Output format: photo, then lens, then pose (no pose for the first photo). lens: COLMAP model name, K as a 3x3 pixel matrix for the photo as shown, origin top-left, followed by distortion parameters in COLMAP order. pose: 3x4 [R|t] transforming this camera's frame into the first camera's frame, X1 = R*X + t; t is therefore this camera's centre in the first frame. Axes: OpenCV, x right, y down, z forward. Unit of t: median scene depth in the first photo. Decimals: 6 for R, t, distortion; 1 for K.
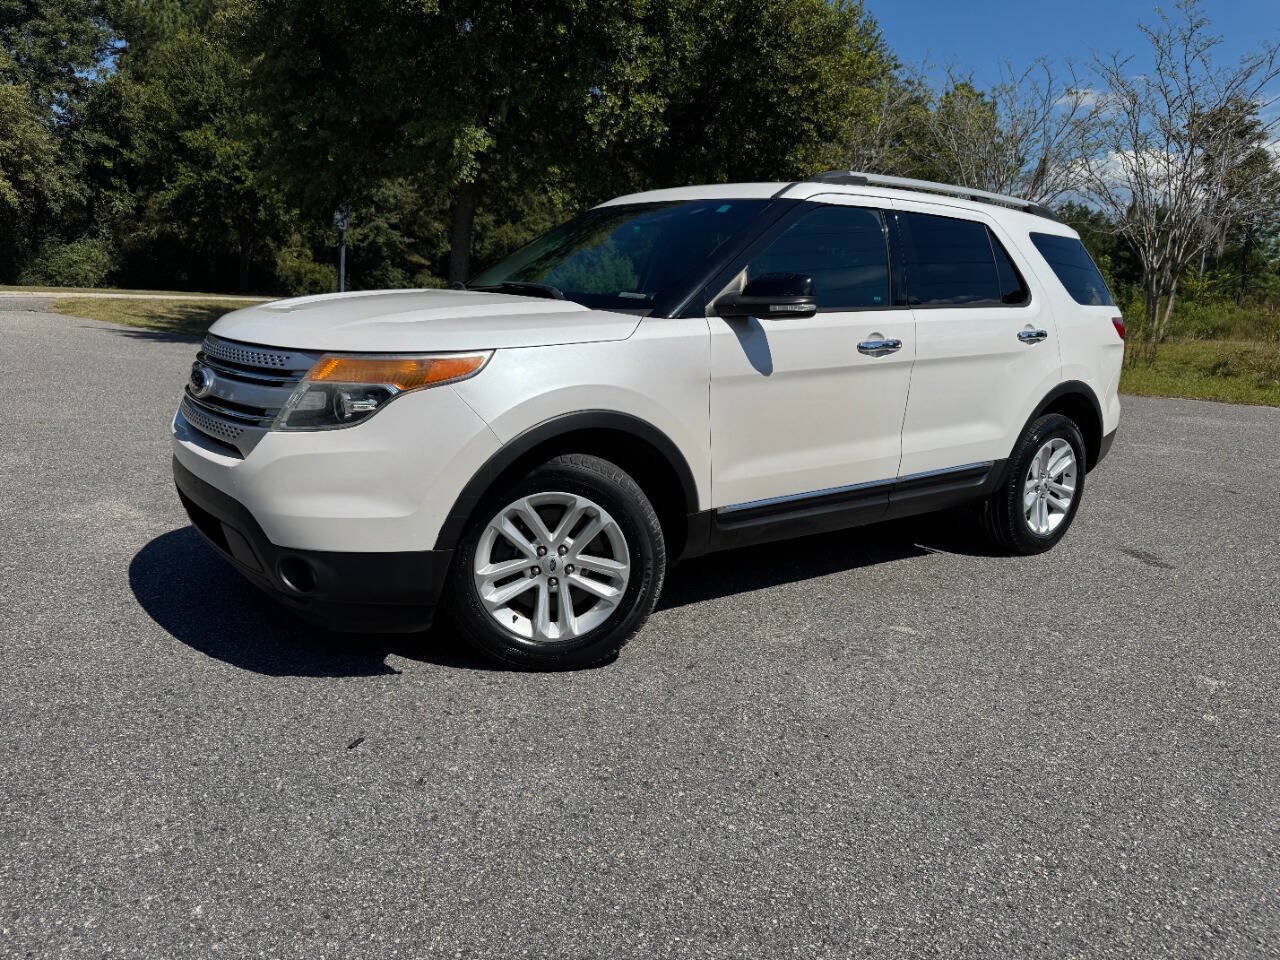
lens RADIAL K [[915.2, 0, 634.7], [0, 915.2, 476.3], [0, 0, 1]] dist [0.022314, -0.021507]
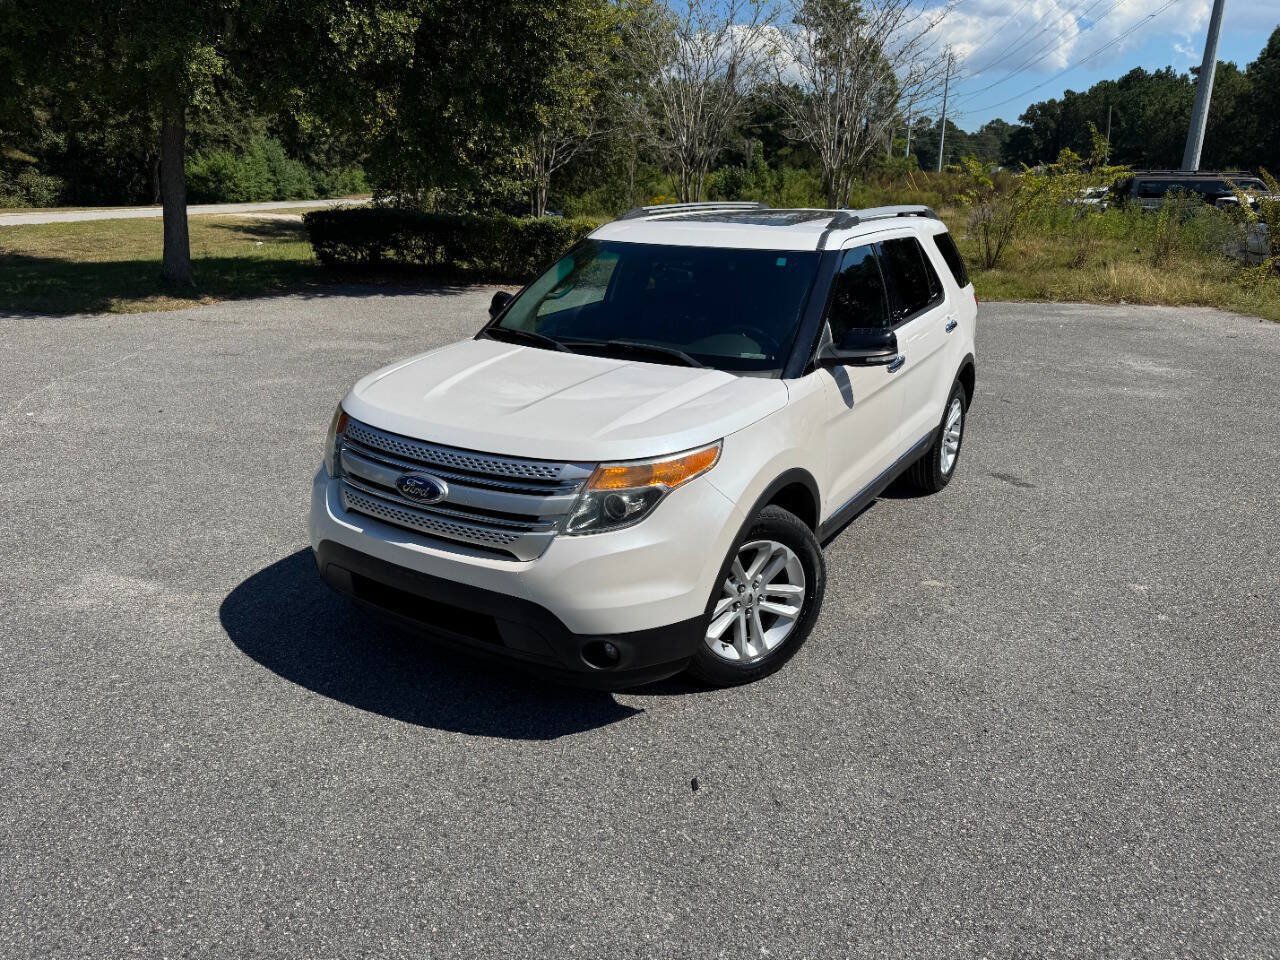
lens RADIAL K [[915.2, 0, 647.1], [0, 915.2, 472.7], [0, 0, 1]] dist [0.022314, -0.021507]
pose [[0.930936, -0.139295, 0.337572, -0.544345], [0.097887, 0.985749, 0.136810, -0.222651], [-0.351818, -0.094318, 0.931305, -0.061820]]
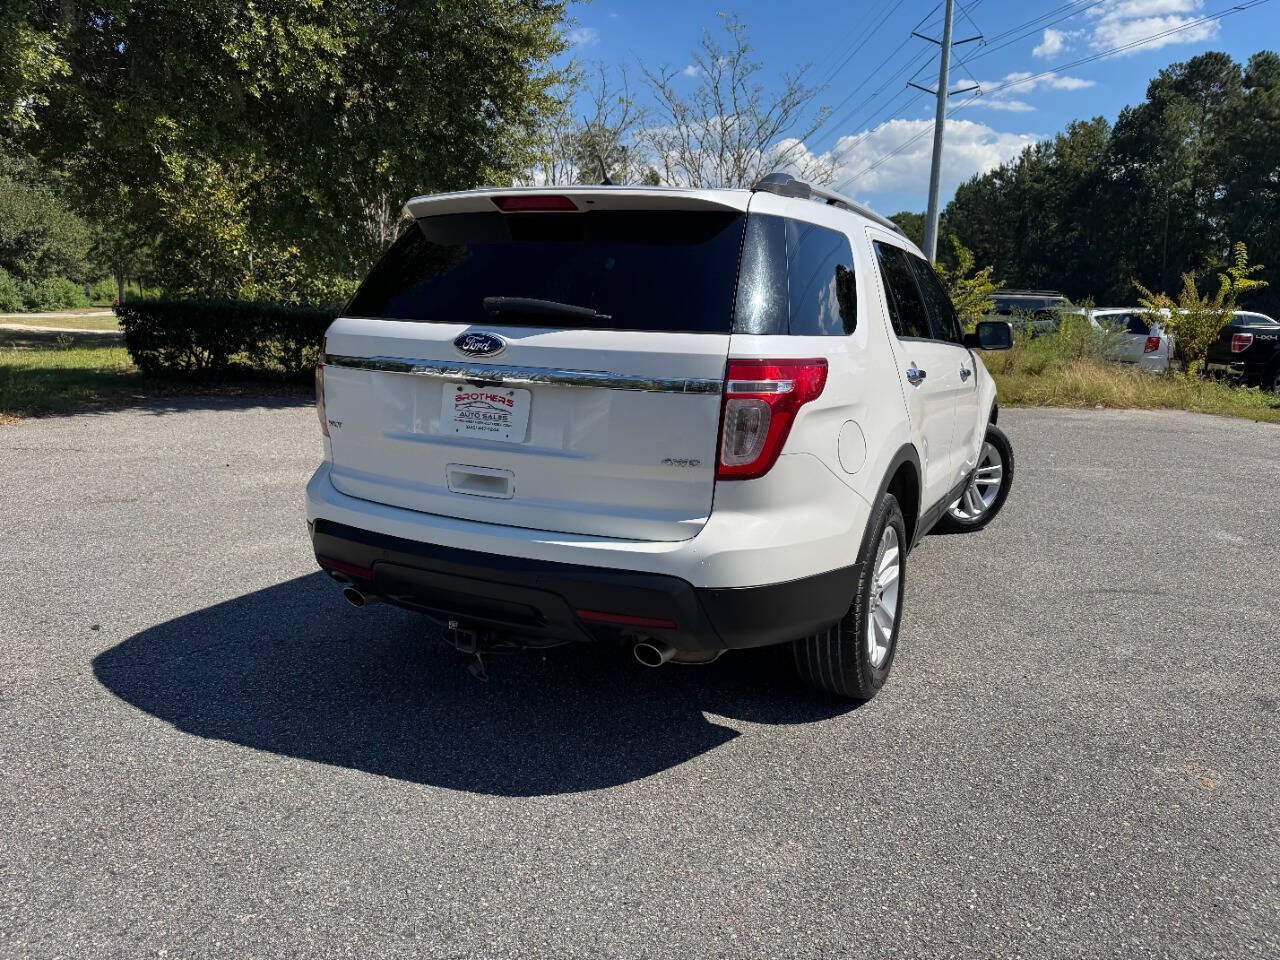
lens RADIAL K [[915.2, 0, 651.9], [0, 915.2, 477.1], [0, 0, 1]] dist [0.022314, -0.021507]
pose [[0.796191, -0.125799, 0.591824, -0.996252], [0.124041, 0.991308, 0.043839, -0.324148], [-0.592194, 0.038506, 0.804875, 1.265855]]
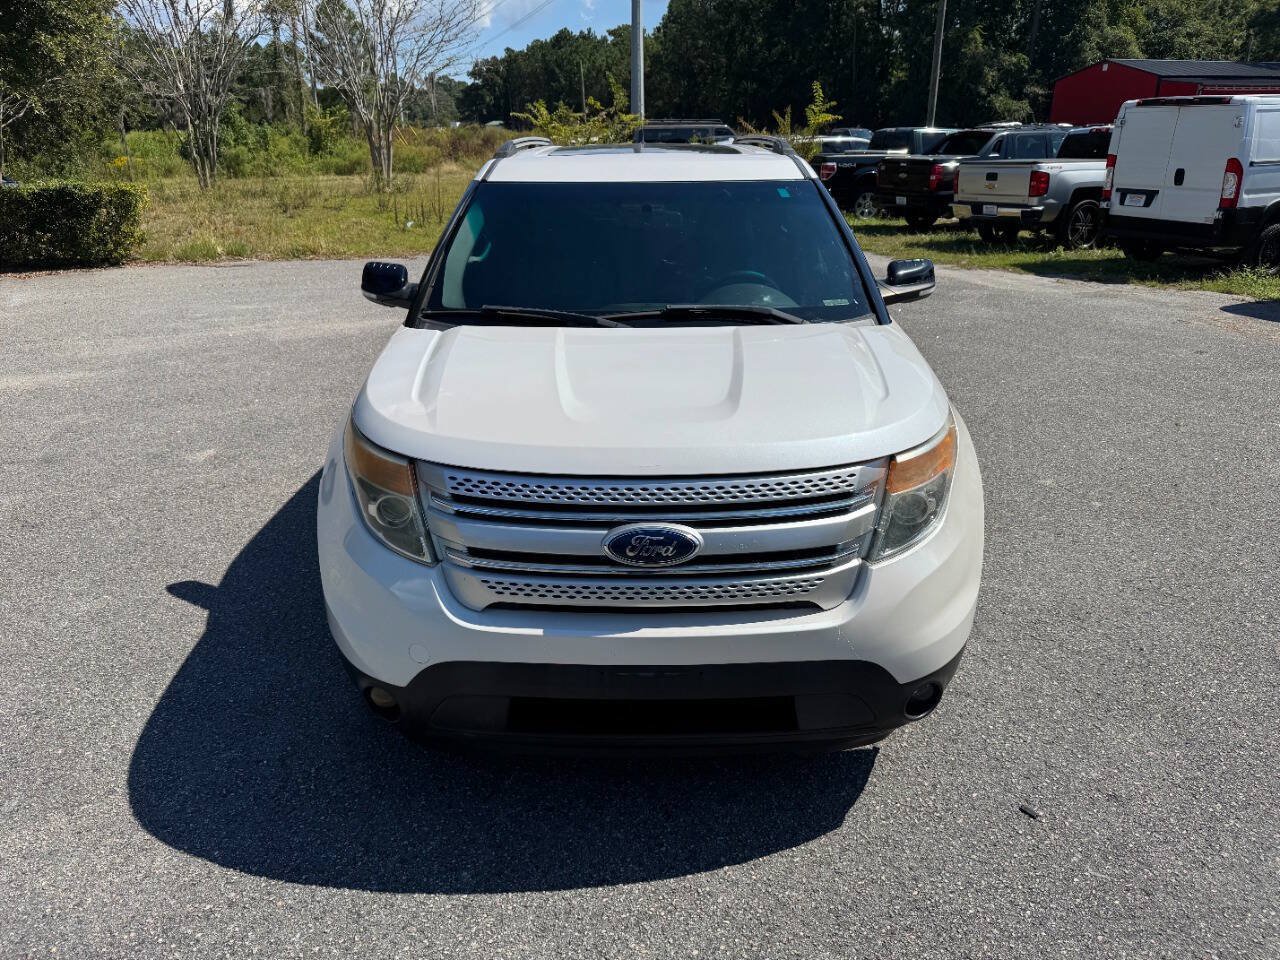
lens RADIAL K [[915.2, 0, 639.4], [0, 915.2, 466.7], [0, 0, 1]] dist [0.022314, -0.021507]
pose [[0.611931, -0.310961, 0.727216, -0.905924], [0.190149, 0.950341, 0.246366, -0.313276], [-0.767713, -0.012480, 0.640672, 0.519759]]
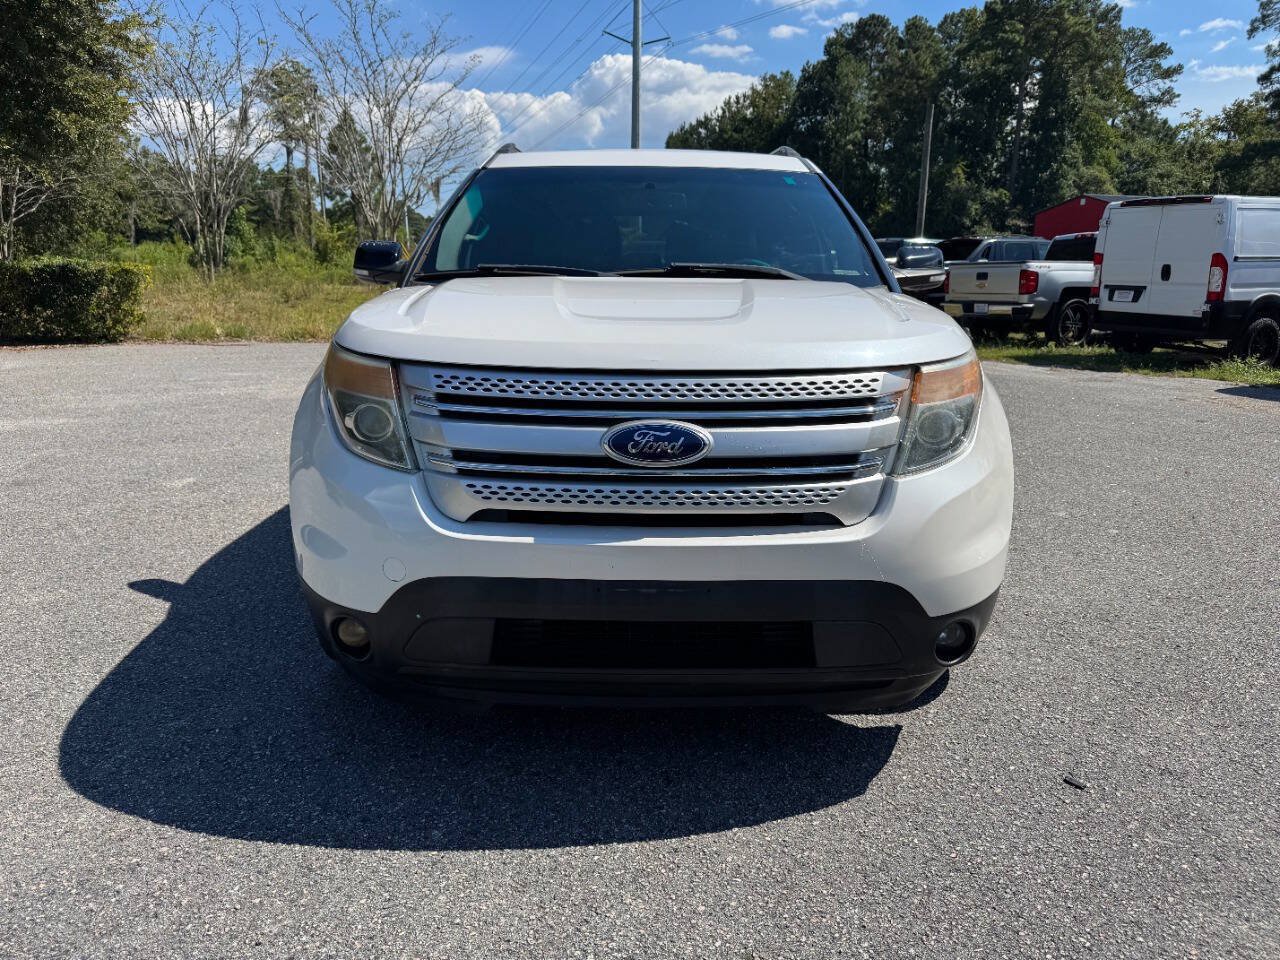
lens RADIAL K [[915.2, 0, 642.2], [0, 915.2, 479.6], [0, 0, 1]] dist [0.022314, -0.021507]
pose [[0.607832, -0.215909, 0.764149, -0.906167], [0.173606, 0.975177, 0.137442, -0.154916], [-0.774856, 0.049120, 0.630227, 0.566514]]
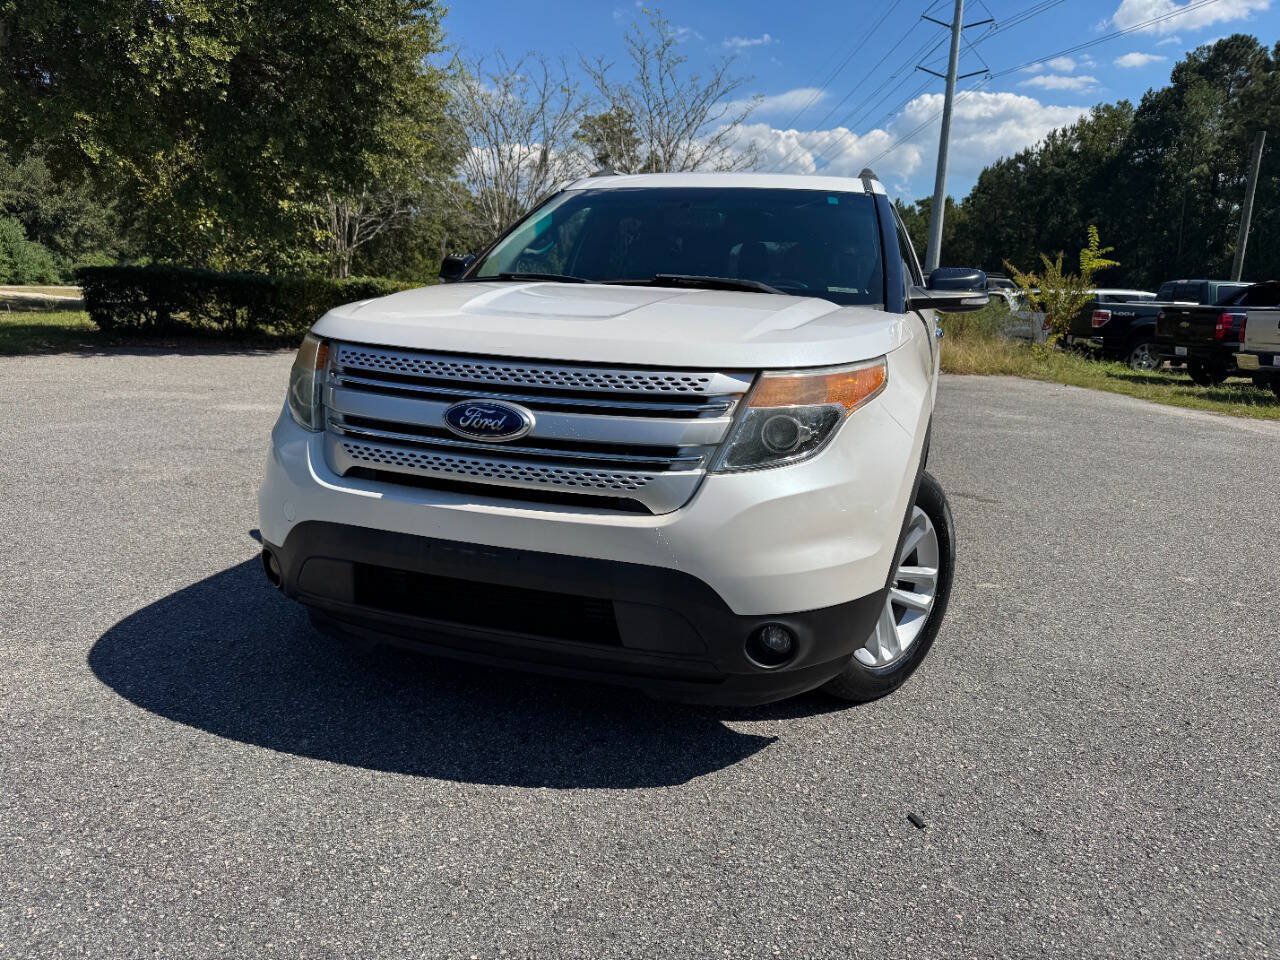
lens RADIAL K [[915.2, 0, 642.3], [0, 915.2, 480.1], [0, 0, 1]] dist [0.022314, -0.021507]
pose [[0.825188, -0.120707, 0.551810, -0.721901], [0.105623, 0.992643, 0.059188, -0.080028], [-0.554895, 0.009443, 0.831867, 0.319223]]
